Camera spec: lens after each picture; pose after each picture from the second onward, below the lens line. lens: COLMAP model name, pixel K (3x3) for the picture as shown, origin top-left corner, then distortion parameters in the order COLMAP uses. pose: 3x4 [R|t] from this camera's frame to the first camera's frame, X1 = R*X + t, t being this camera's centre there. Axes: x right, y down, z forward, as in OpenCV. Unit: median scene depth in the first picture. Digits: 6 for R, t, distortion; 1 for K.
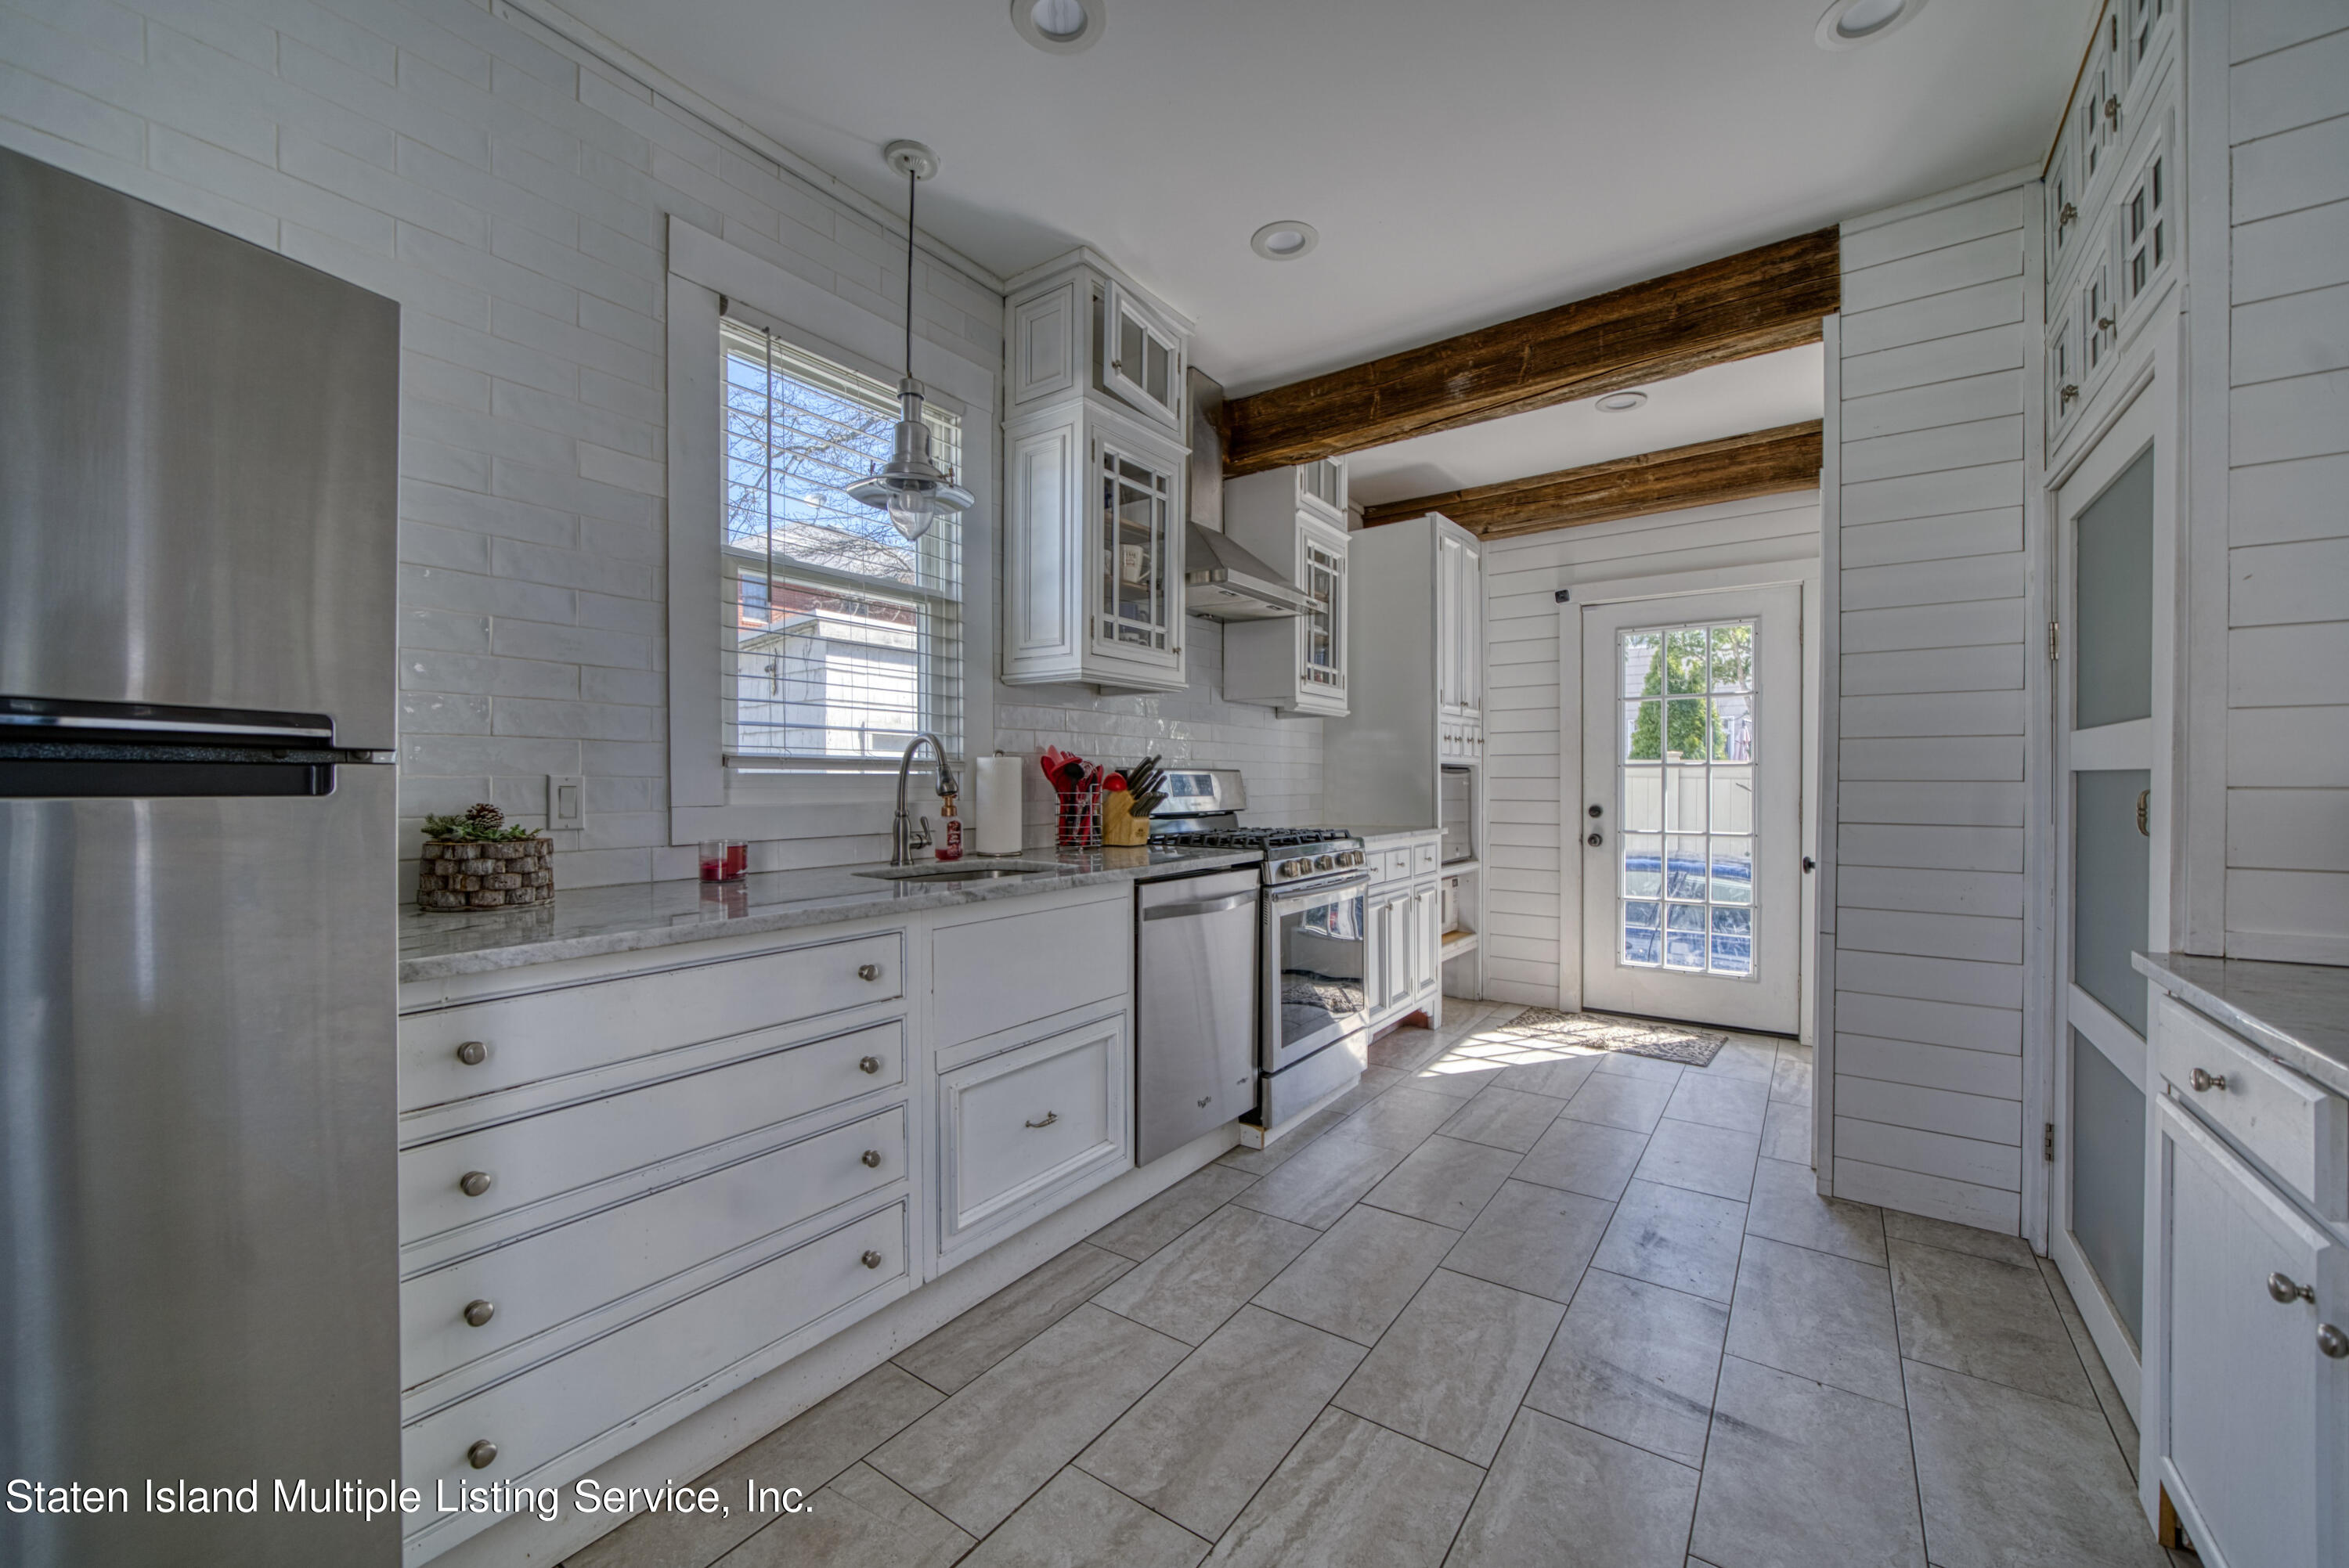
lens RADIAL K [[915.6, 0, 1174.5], [0, 915.6, 784.0], [0, 0, 1]] dist [-0.009157, 0.000090]
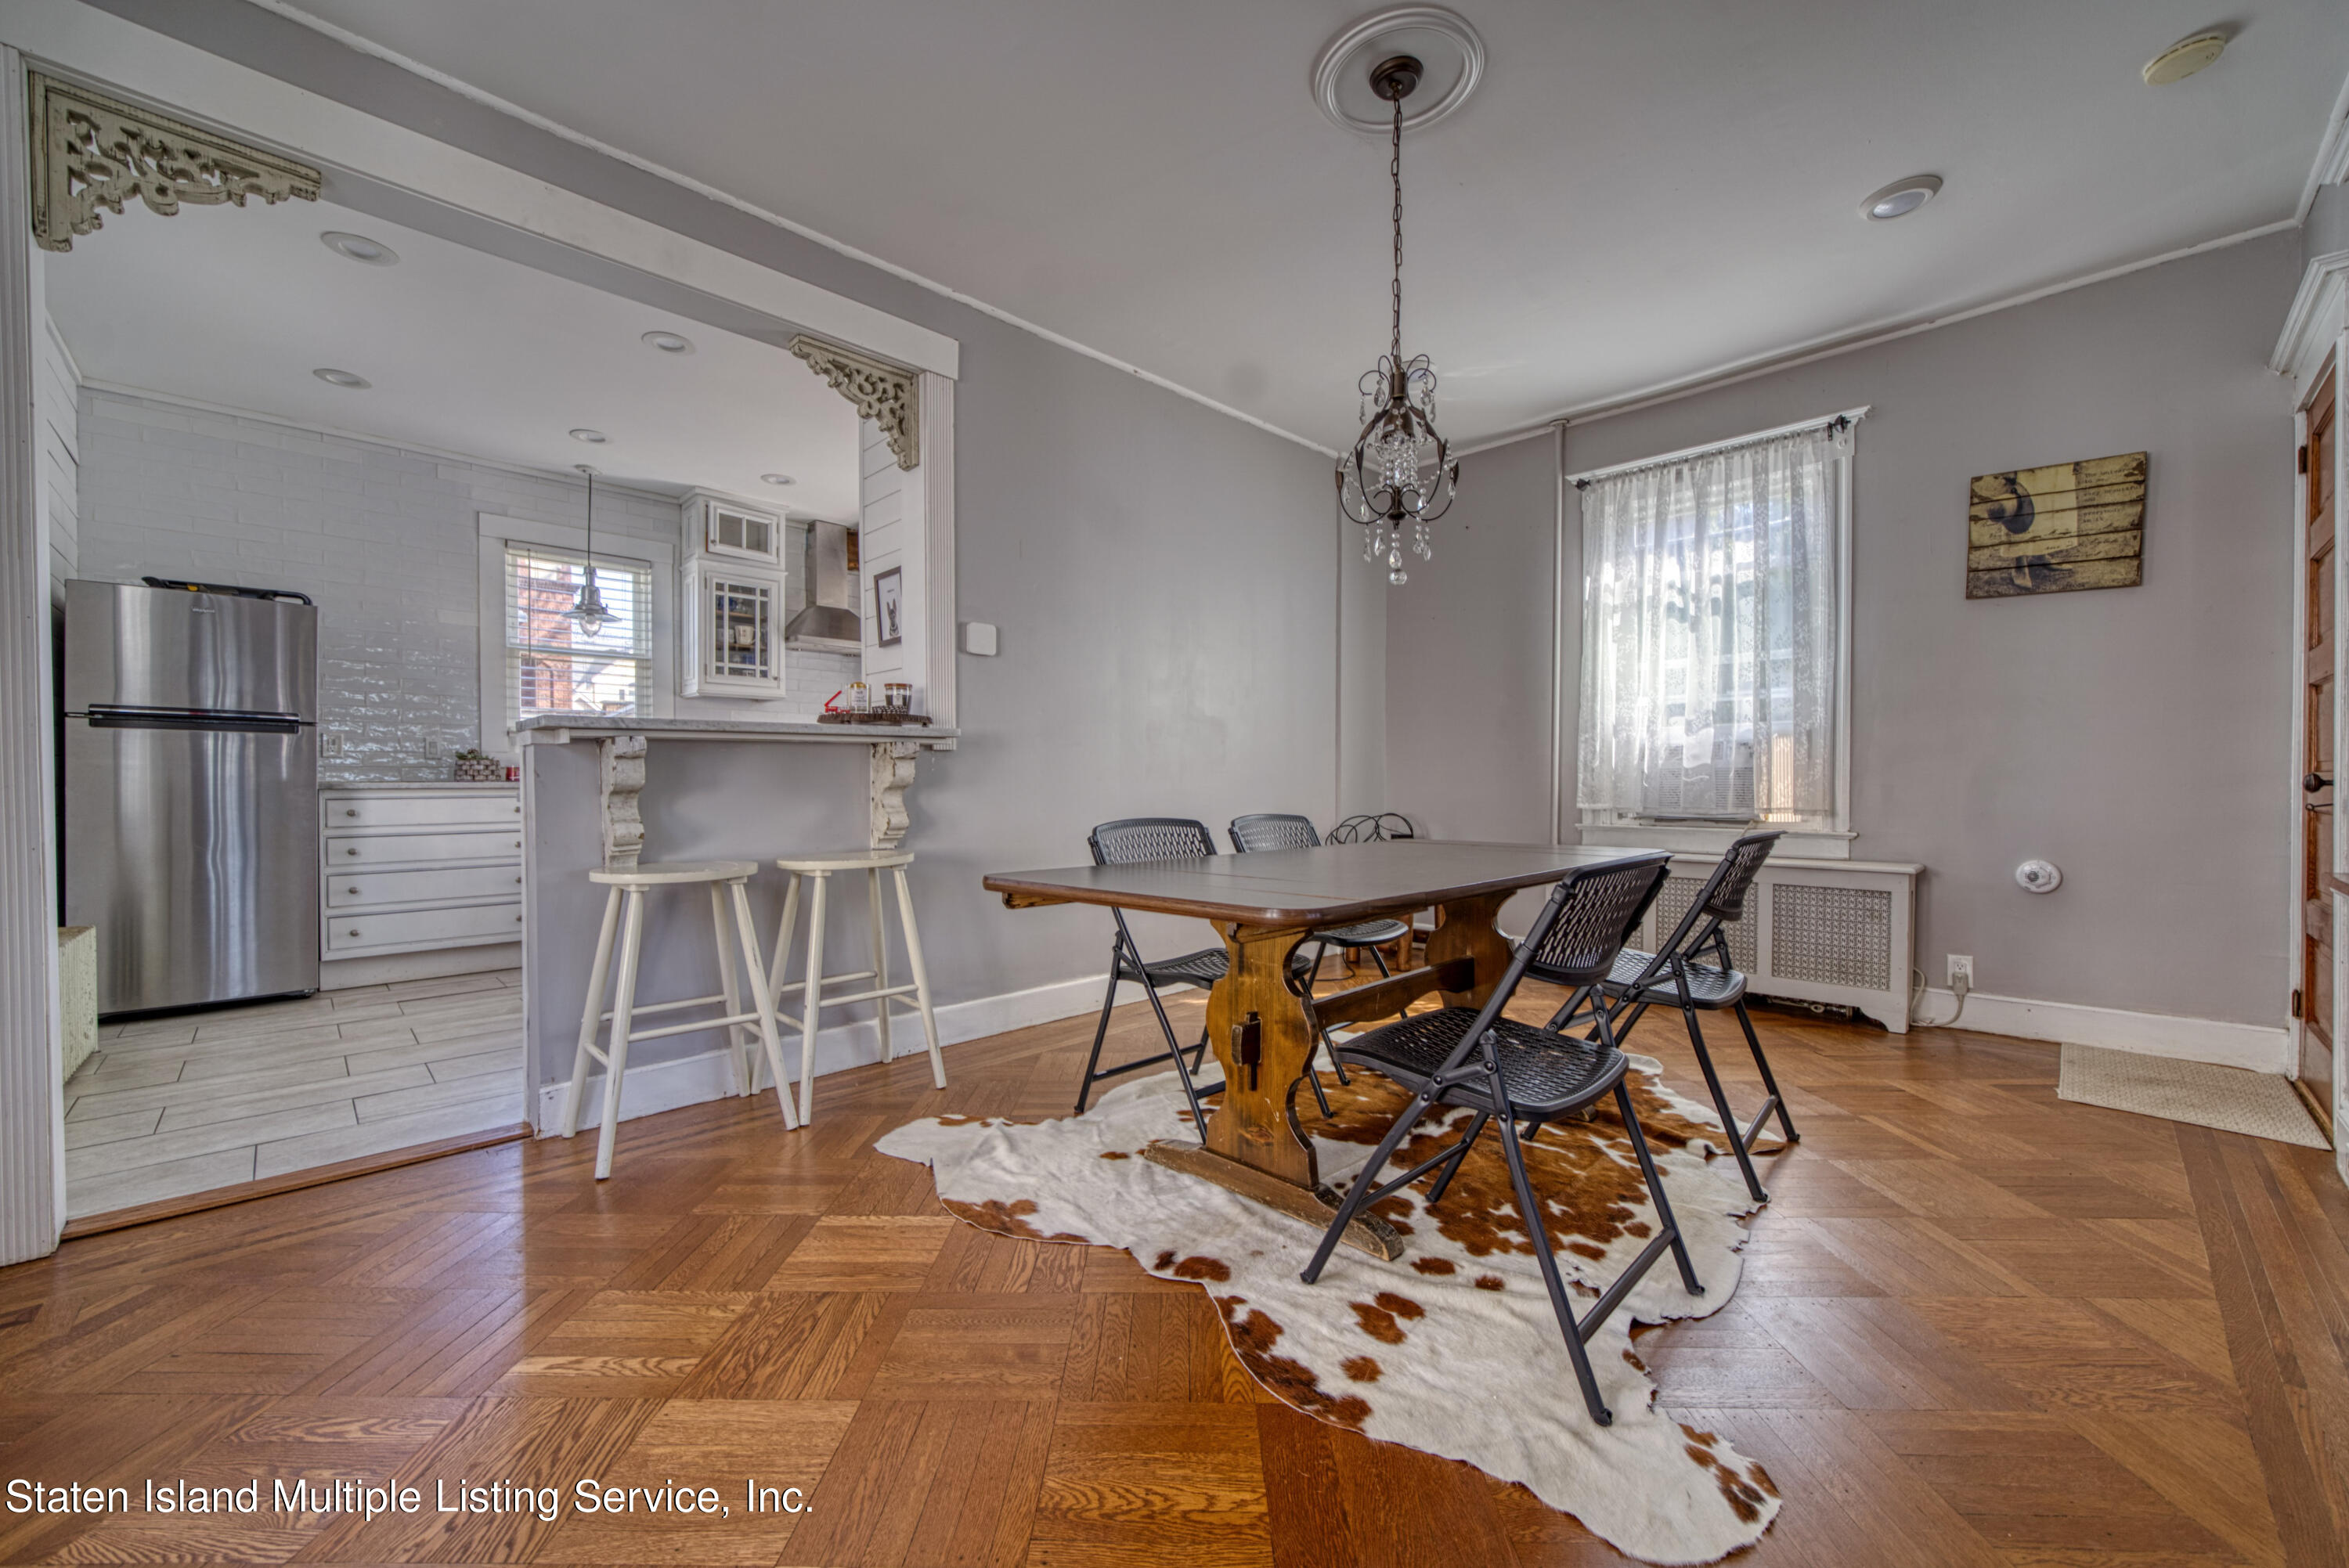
lens RADIAL K [[899.8, 0, 1168.6], [0, 899.8, 785.6], [0, 0, 1]] dist [-0.007517, 0.000087]
pose [[0.985720, 0.000324, -0.168395, 1.170886], [-0.000659, 0.999998, -0.001932, 0.084621], [0.168394, 0.002015, 0.985718, -0.741498]]
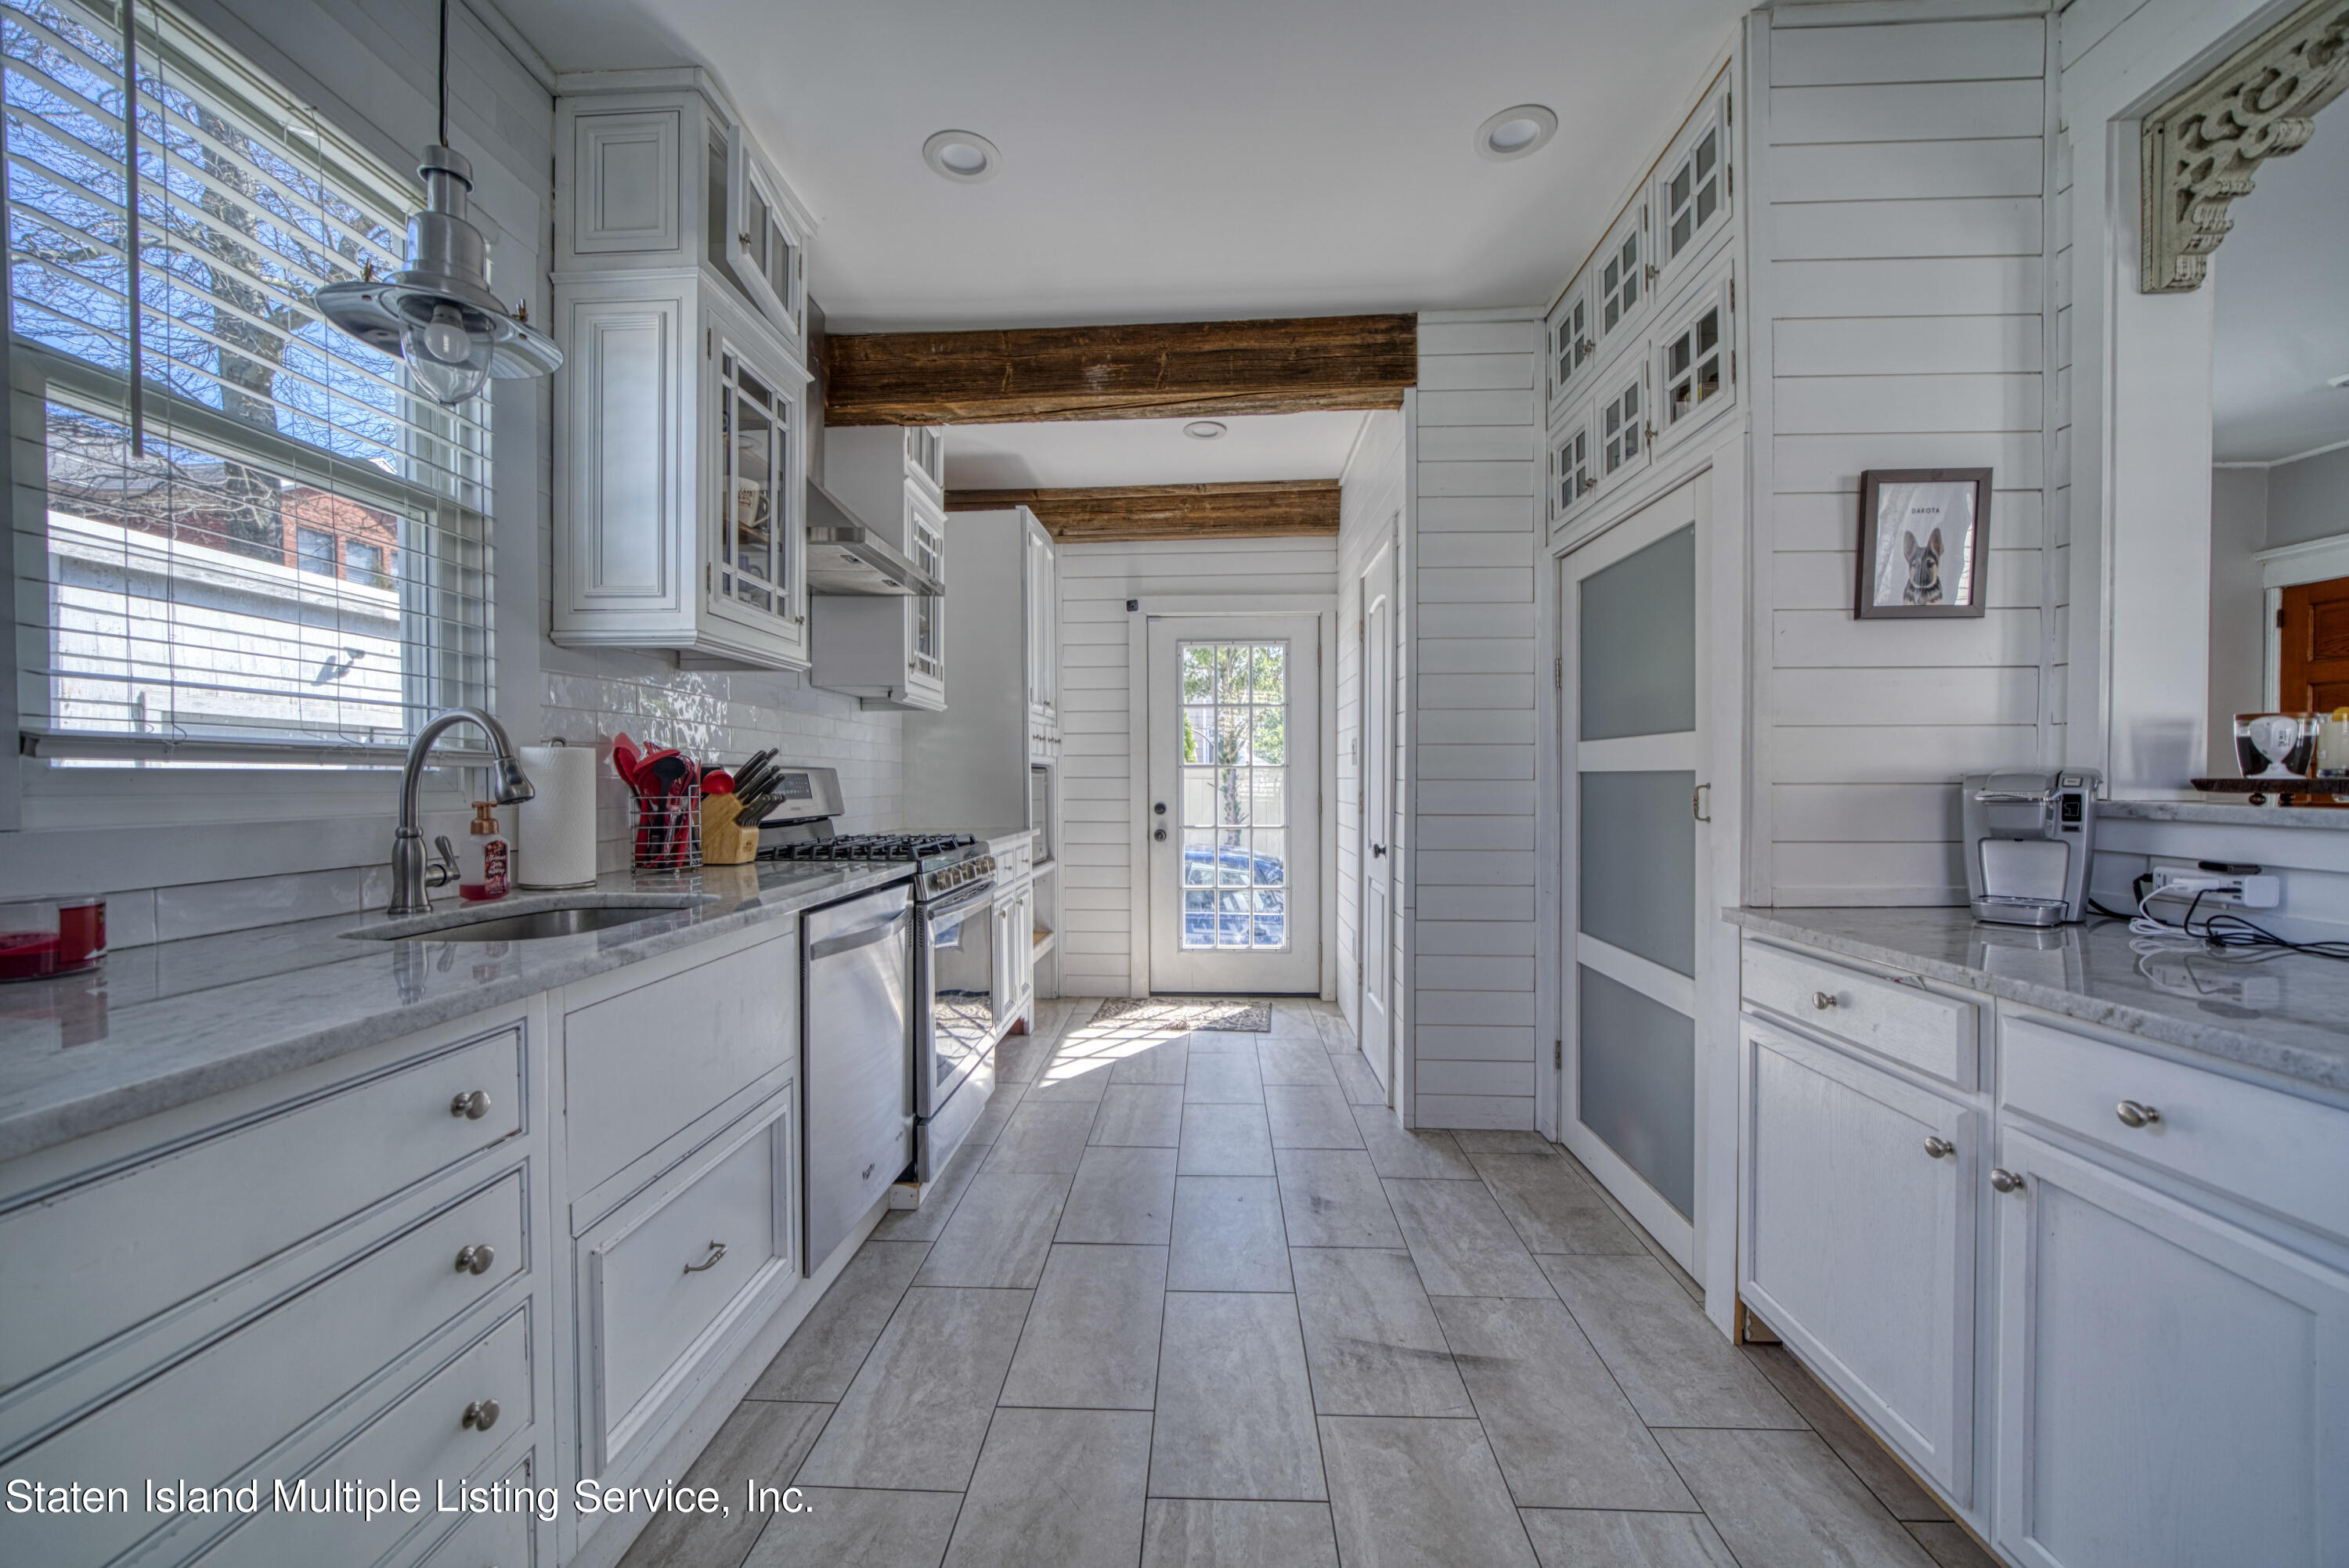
lens RADIAL K [[899.8, 0, 1168.6], [0, 899.8, 785.6], [0, 0, 1]] dist [-0.007517, 0.000087]
pose [[0.841454, -0.004914, 0.540307, -0.160028], [0.004200, 0.999988, 0.002554, 0.000063], [-0.540313, 0.000120, 0.841464, 0.160601]]
